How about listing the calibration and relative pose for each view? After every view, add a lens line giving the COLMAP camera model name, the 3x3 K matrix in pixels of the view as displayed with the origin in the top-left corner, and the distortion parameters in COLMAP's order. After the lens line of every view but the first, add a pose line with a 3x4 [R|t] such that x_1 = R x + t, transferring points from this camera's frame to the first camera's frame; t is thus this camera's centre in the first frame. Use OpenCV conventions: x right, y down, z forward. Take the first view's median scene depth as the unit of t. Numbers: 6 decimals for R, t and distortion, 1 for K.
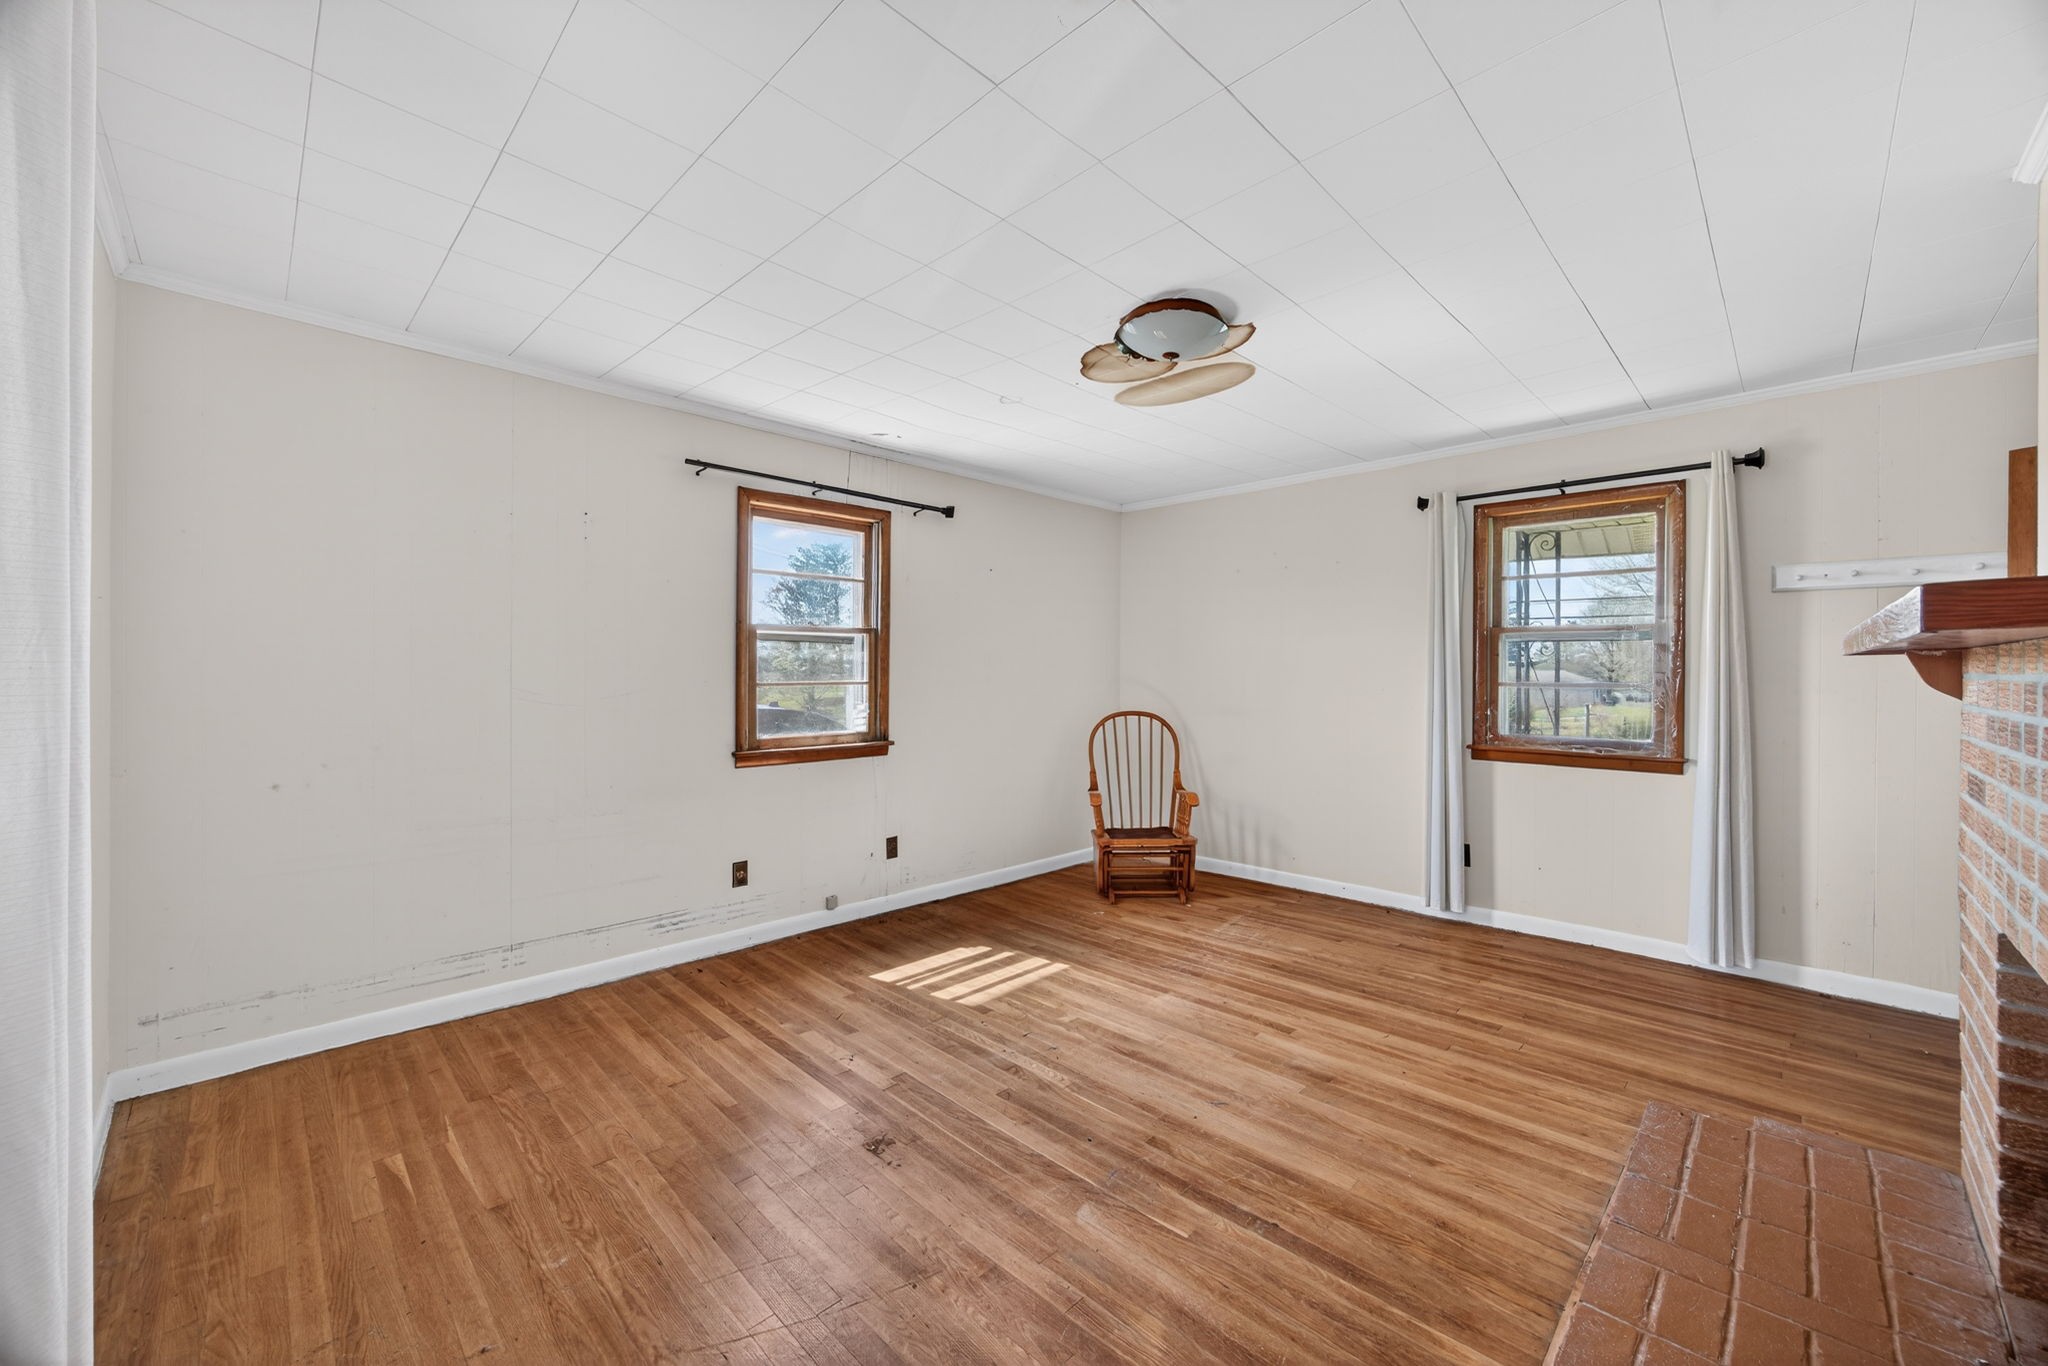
lens RADIAL K [[793.7, 0, 1034.2], [0, 793.7, 661.0], [0, 0, 1]] dist [-0.012861, 0.000488]
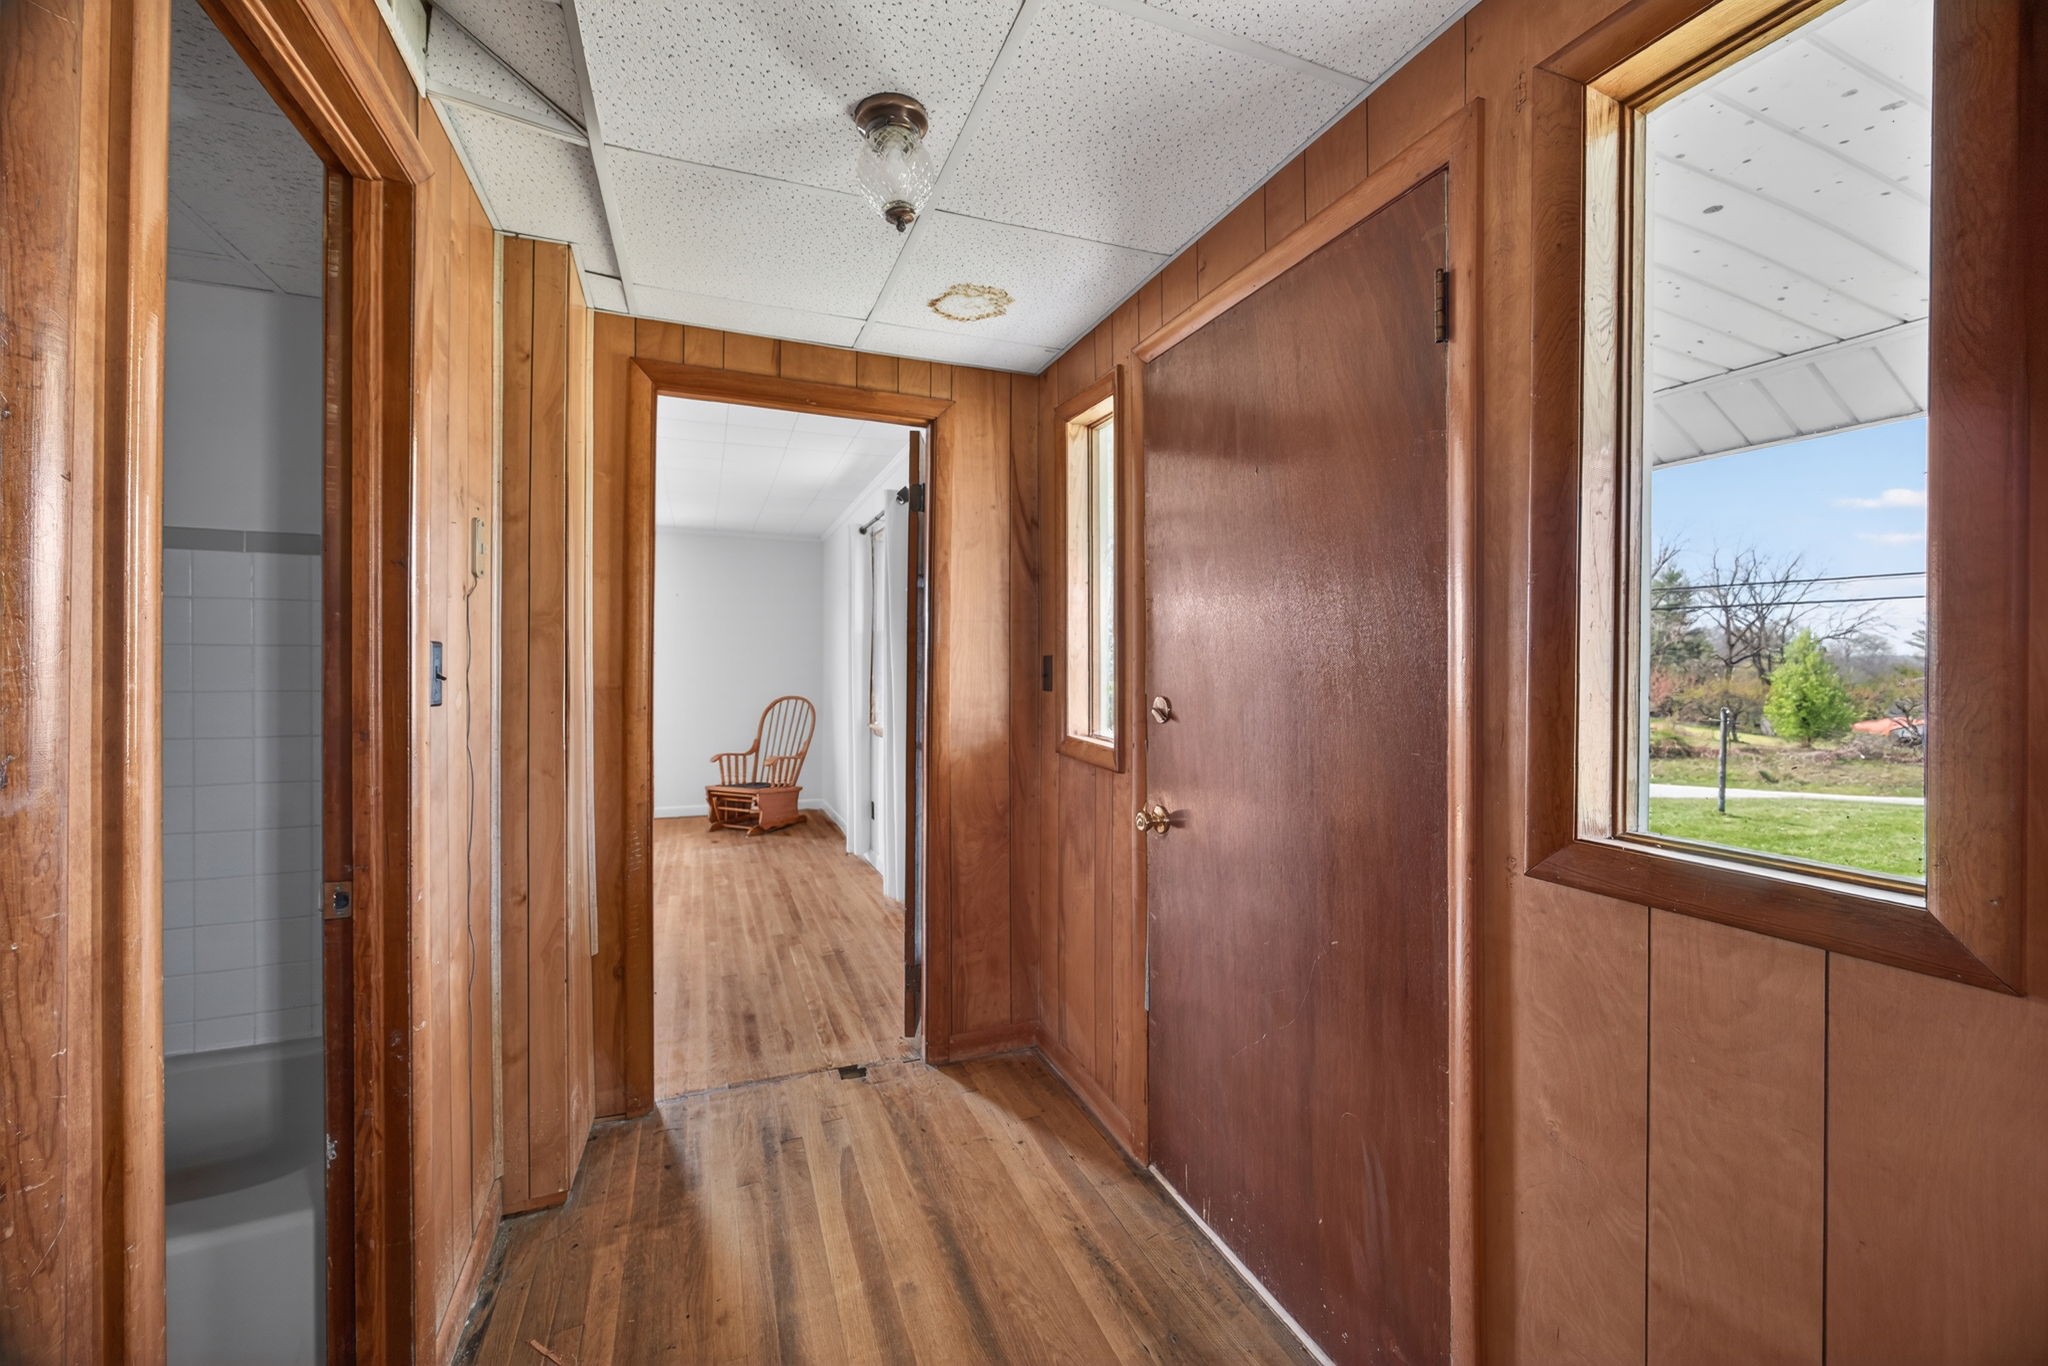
lens RADIAL K [[796.0, 0, 1026.0], [0, 796.0, 660.1], [0, 0, 1]] dist [-0.000373, 0.000091]
pose [[0.920650, -0.002408, -0.390381, 1.268331], [0.001723, 0.999996, -0.002104, 0.008431], [0.390385, 0.001265, 0.920651, -0.077835]]
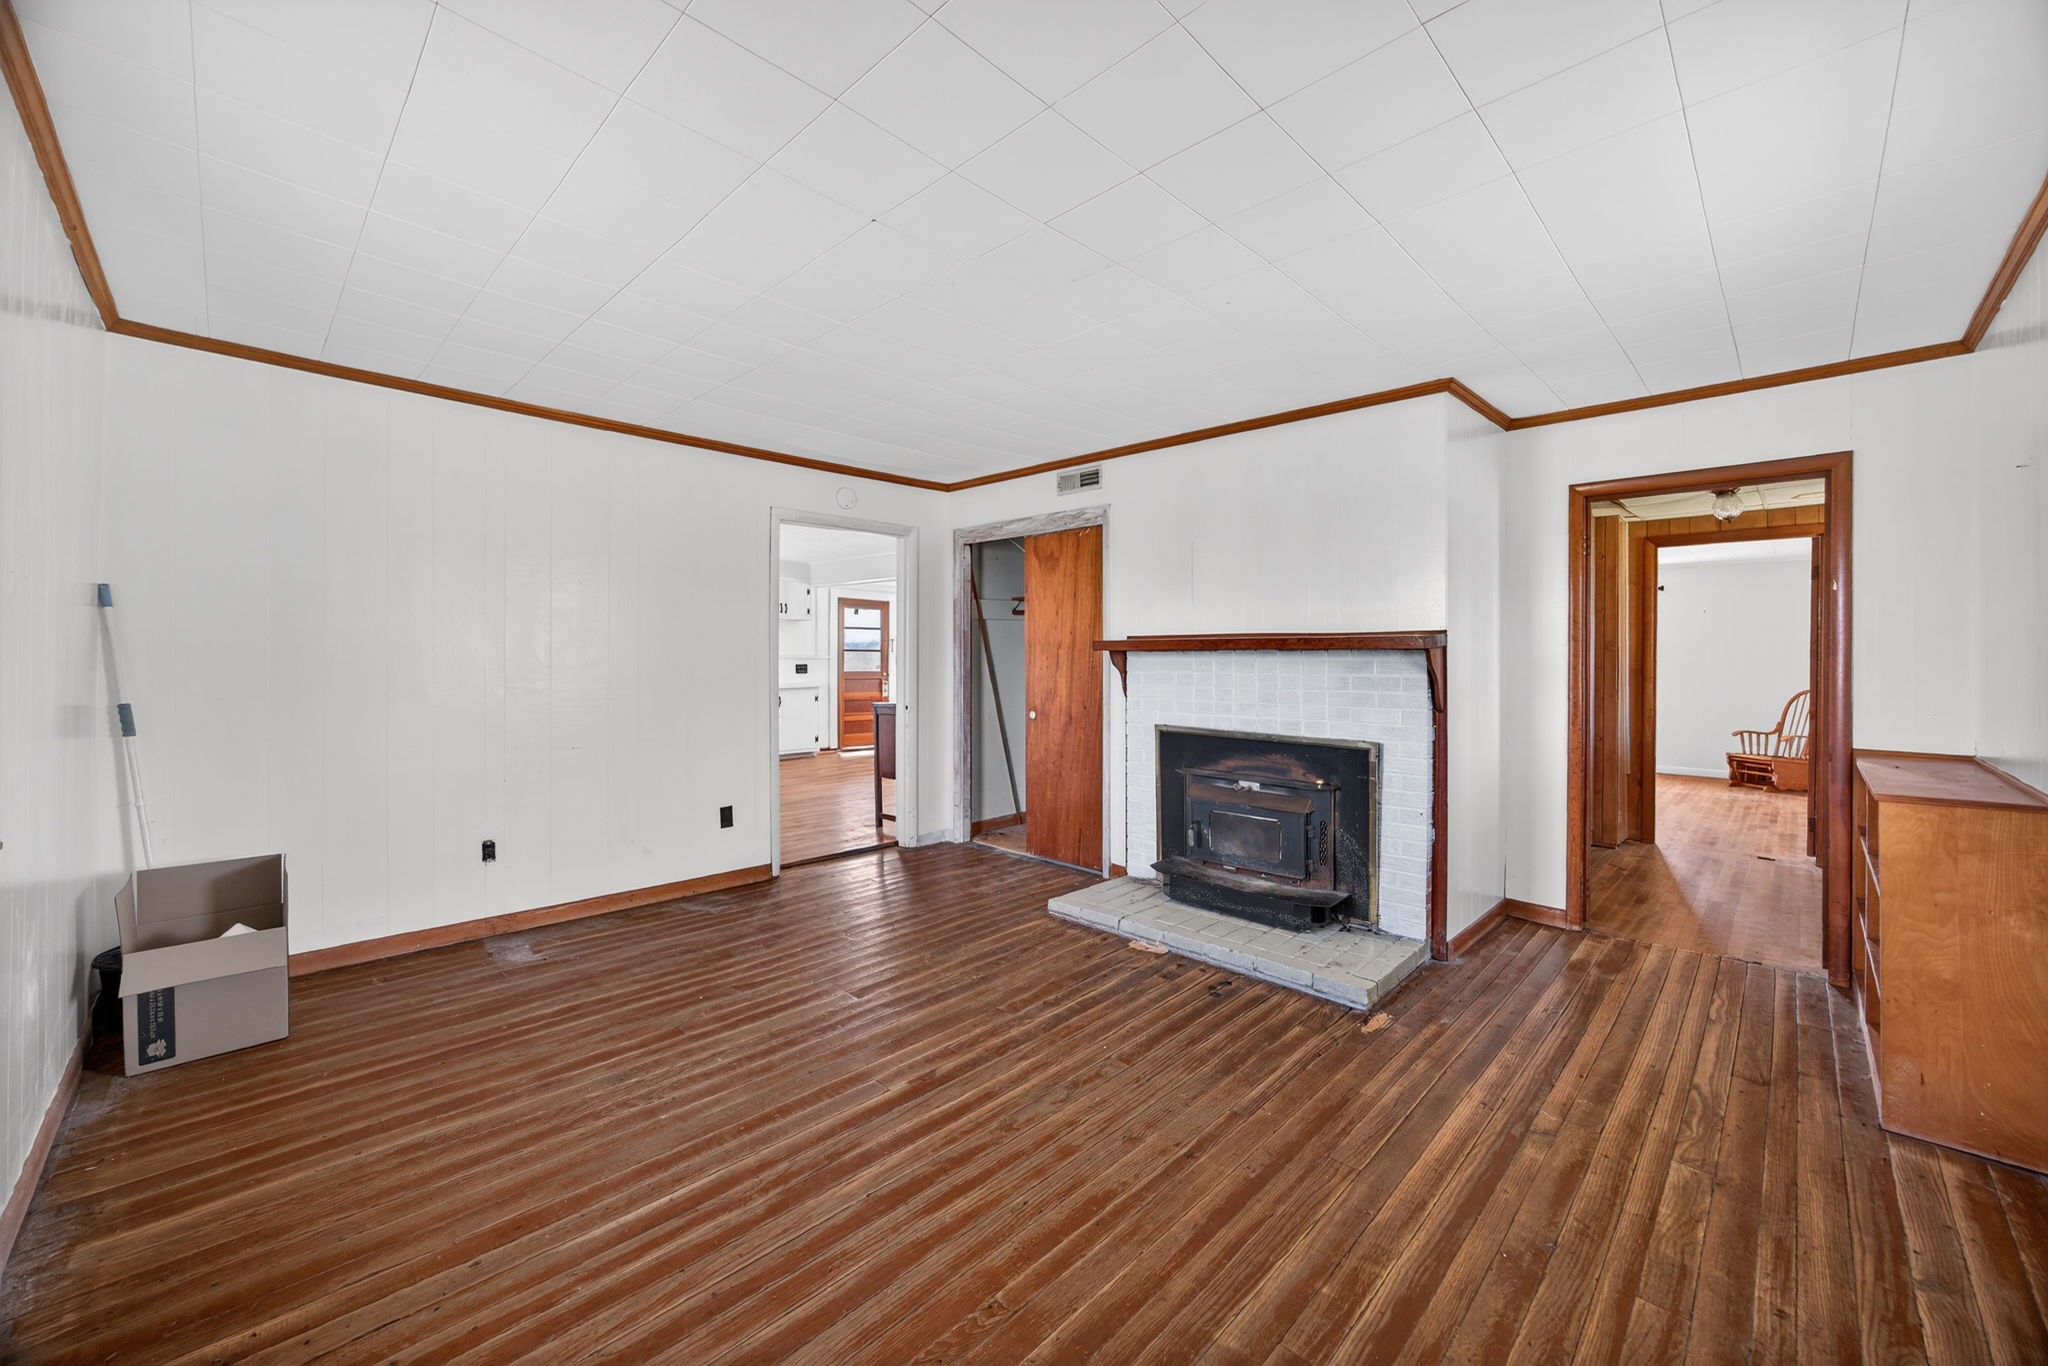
lens RADIAL K [[793.7, 0, 1034.2], [0, 793.7, 661.0], [0, 0, 1]] dist [-0.012861, 0.000488]
pose [[0.005351, -0.002442, -0.999983, 2.172431], [-0.002166, 0.999995, -0.002453, 0.015249], [0.999983, 0.002179, 0.005346, -0.751166]]
